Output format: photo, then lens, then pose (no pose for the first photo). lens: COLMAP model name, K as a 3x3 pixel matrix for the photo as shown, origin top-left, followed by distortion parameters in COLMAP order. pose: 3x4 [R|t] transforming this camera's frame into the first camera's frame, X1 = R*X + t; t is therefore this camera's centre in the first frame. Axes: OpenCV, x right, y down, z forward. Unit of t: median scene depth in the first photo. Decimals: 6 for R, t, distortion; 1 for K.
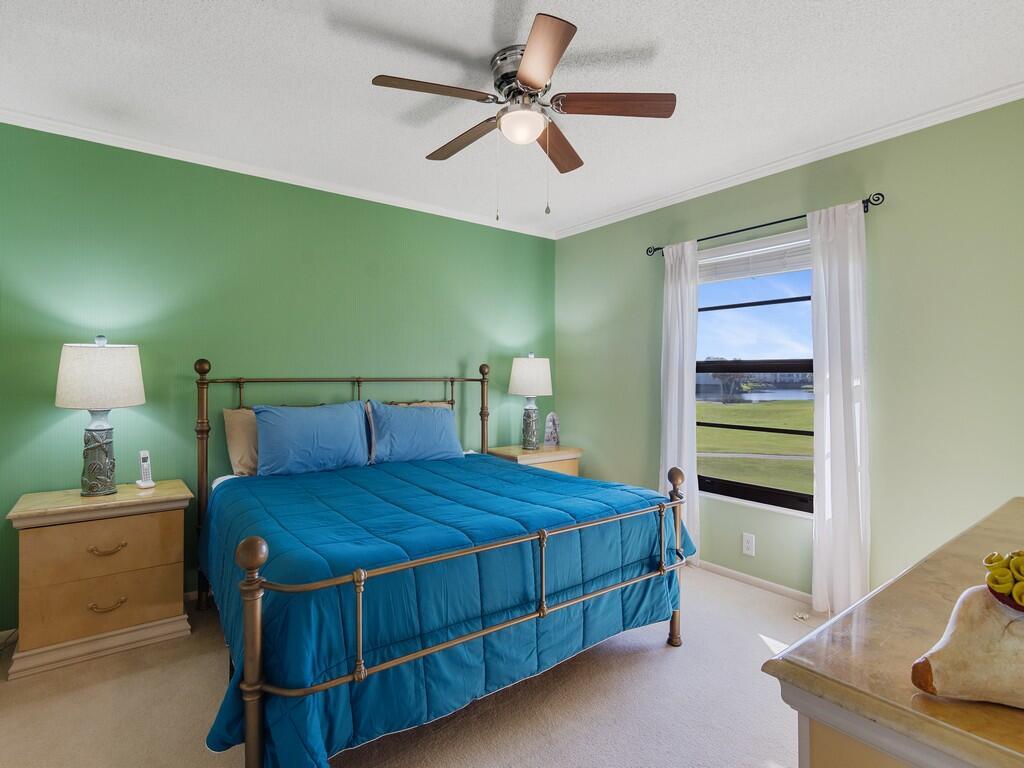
lens RADIAL K [[533.4, 0, 512.8], [0, 533.4, 377.5], [0, 0, 1]] dist [-0.008689, -0.002061]
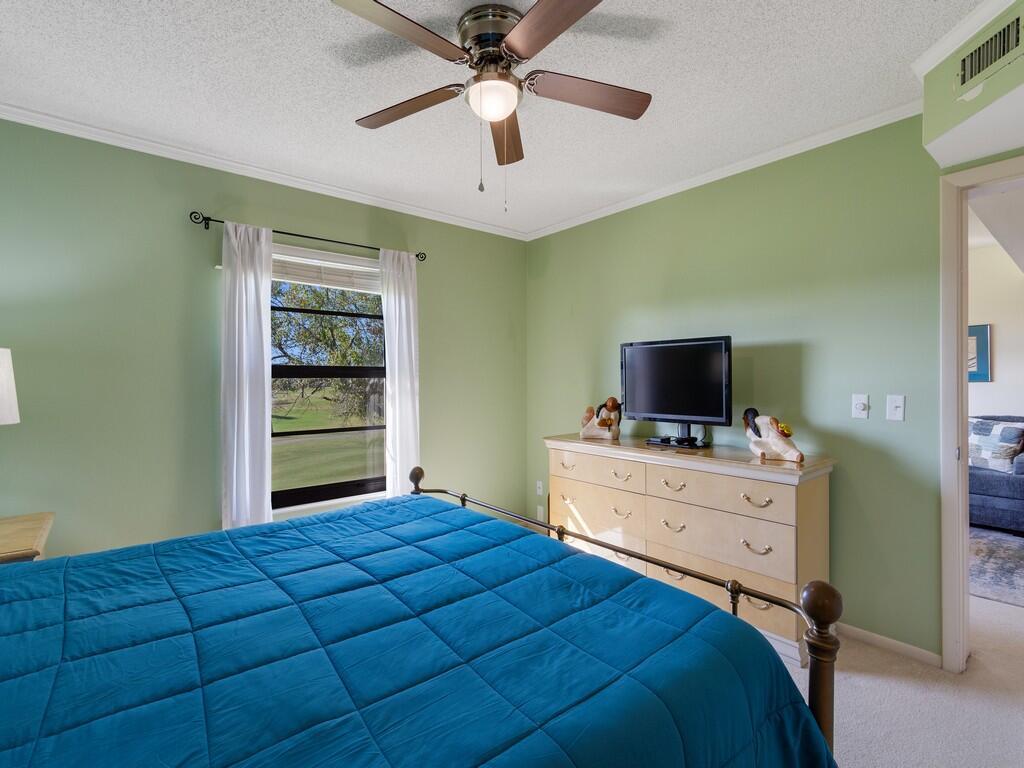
lens RADIAL K [[500.4, 0, 512.7], [0, 500.4, 383.4], [0, 0, 1]] dist [-0.003368, -0.000315]
pose [[-0.036711, -0.000956, 0.999325, -0.518555], [0.012002, 0.999927, 0.001397, 0.003919], [-0.999254, 0.012045, -0.036696, 0.637033]]
